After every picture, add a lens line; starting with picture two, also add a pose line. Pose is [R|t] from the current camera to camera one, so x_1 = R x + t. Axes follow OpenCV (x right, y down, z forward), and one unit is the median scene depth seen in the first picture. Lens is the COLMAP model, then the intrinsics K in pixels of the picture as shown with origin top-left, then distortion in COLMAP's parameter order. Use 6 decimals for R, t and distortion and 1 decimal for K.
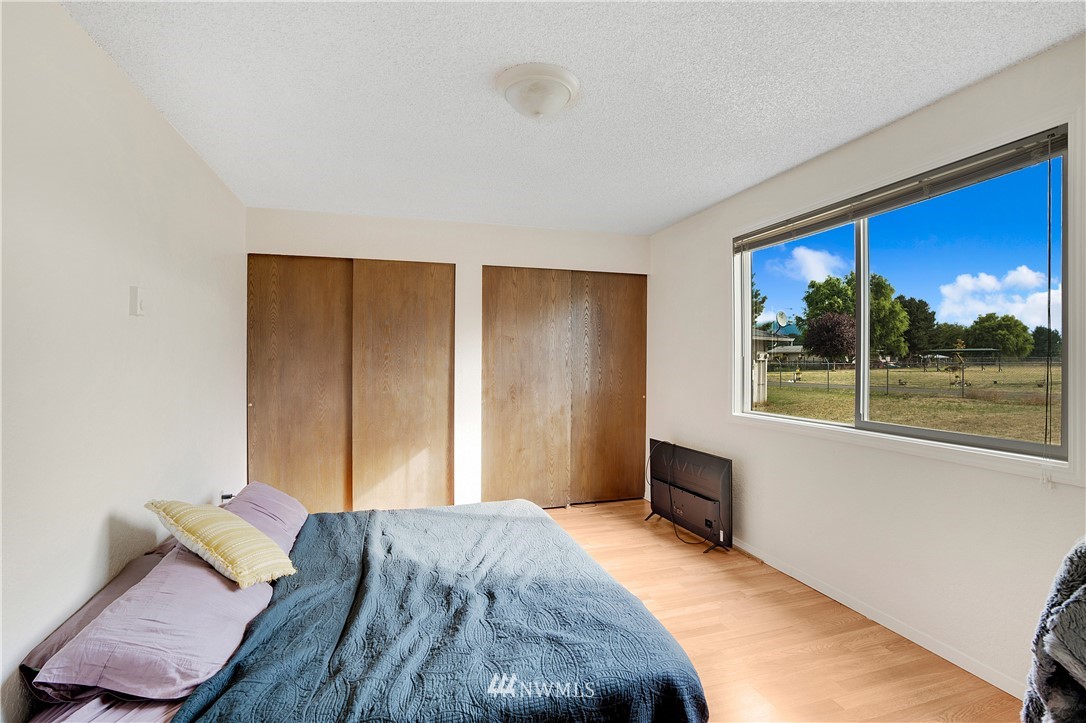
lens RADIAL K [[510.4, 0, 543.0], [0, 510.4, 361.5], [0, 0, 1]] dist [-0.076961, 0.038432]
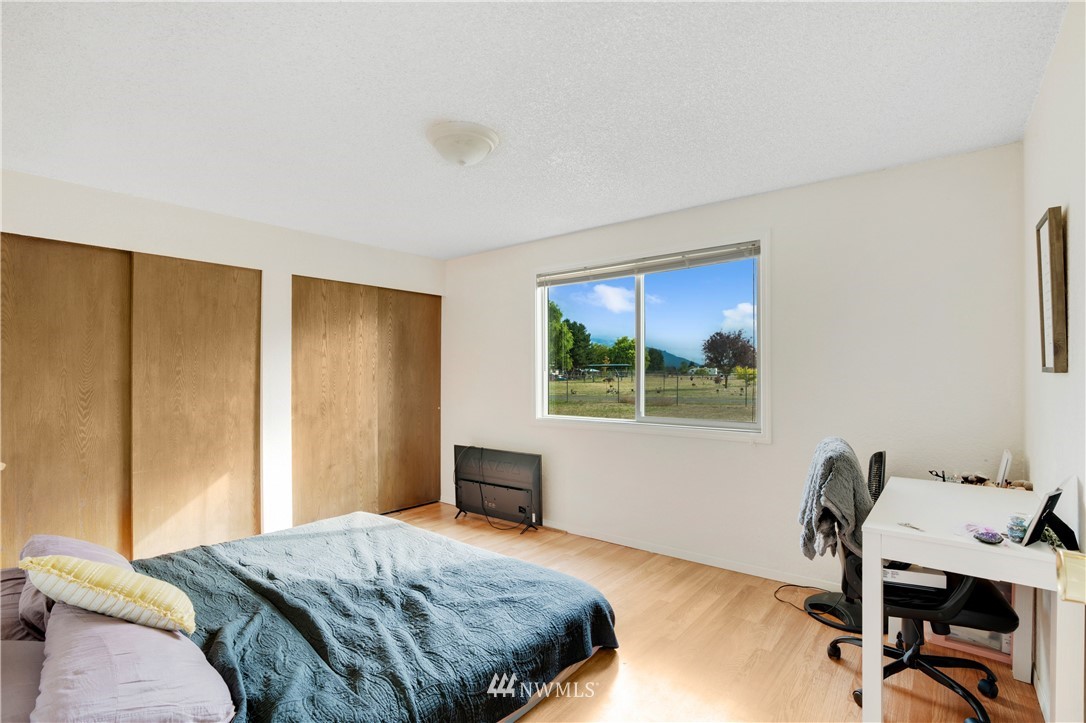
lens RADIAL K [[516.4, 0, 539.1], [0, 516.4, 381.1], [0, 0, 1]] dist [-0.049348, 0.000686]
pose [[0.833727, -0.009670, 0.552092, -0.269404], [0.003104, 0.999913, 0.012826, -0.002214], [-0.552168, -0.008980, 0.833685, -0.043855]]
